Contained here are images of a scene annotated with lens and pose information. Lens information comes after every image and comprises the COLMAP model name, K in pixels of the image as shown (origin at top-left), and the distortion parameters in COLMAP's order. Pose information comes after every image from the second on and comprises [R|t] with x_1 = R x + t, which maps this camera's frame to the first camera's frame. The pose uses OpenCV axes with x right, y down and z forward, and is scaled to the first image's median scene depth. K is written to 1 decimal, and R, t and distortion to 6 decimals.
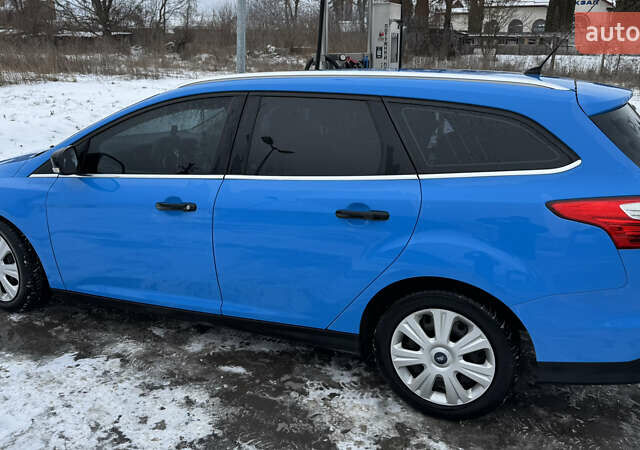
lens RADIAL K [[544.7, 0, 320.0], [0, 544.7, 225.0], [0, 0, 1]] dist [0.079731, -0.142023]
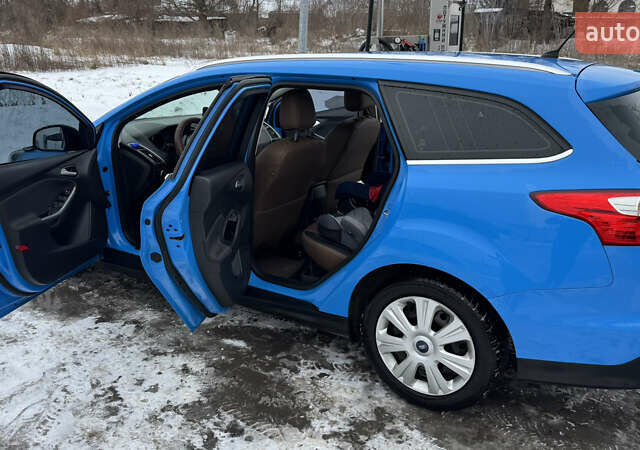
lens RADIAL K [[544.7, 0, 320.0], [0, 544.7, 225.0], [0, 0, 1]] dist [0.079731, -0.142023]
pose [[0.988161, 0.047178, -0.145984, 0.159402], [-0.043233, 0.998612, 0.030077, 0.001554], [0.147200, -0.023410, 0.988830, 0.000220]]
